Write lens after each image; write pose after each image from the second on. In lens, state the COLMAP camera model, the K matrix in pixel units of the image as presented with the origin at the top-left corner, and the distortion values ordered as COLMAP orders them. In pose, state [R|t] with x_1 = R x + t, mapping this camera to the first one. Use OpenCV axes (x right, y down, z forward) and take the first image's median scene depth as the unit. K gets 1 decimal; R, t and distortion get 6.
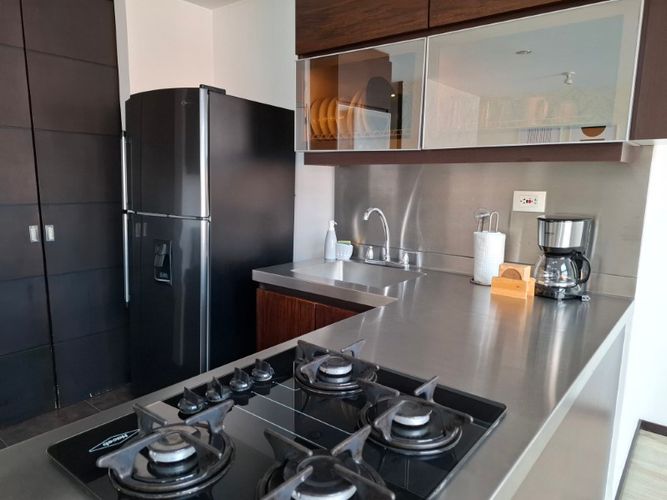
lens RADIAL K [[463.5, 0, 333.5], [0, 463.5, 250.0], [0, 0, 1]] dist [0.078489, -0.090573]
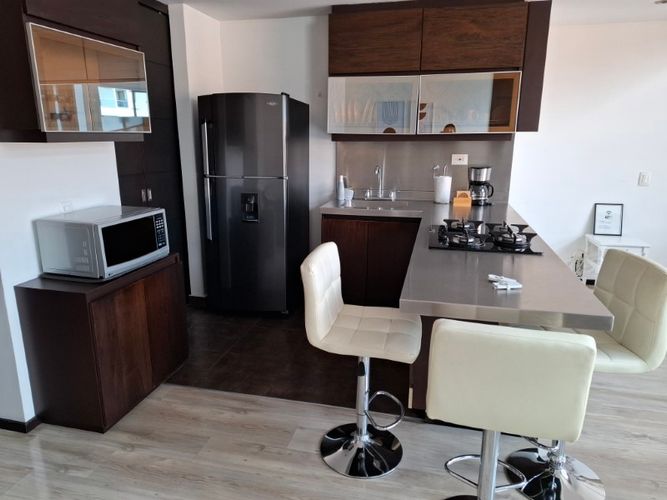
lens RADIAL K [[450.4, 0, 333.5], [0, 450.4, 250.0], [0, 0, 1]] dist [0.007869, -0.000098]
pose [[0.911234, -0.116319, 0.395124, -0.845842], [0.076989, 0.990489, 0.114034, 0.016770], [-0.404630, -0.073492, 0.911522, -0.537872]]
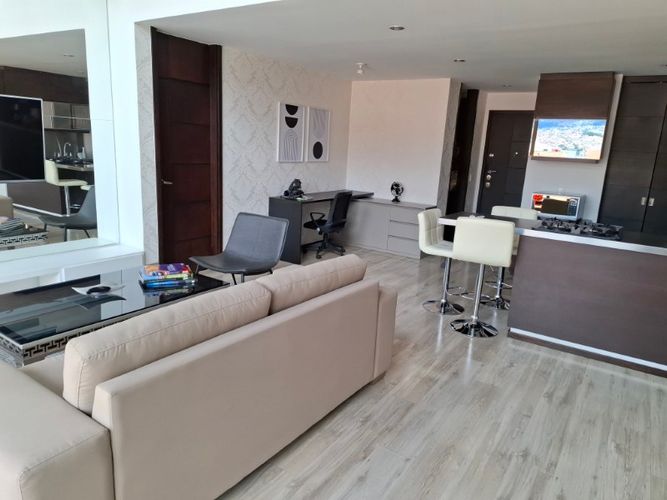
lens RADIAL K [[463.5, 0, 333.5], [0, 463.5, 250.0], [0, 0, 1]] dist [0.078489, -0.090573]
pose [[0.074616, 0.207235, -0.975441, 1.798858], [-0.202058, 0.961020, 0.188715, 0.076497], [0.976527, 0.183015, 0.113581, -0.757811]]
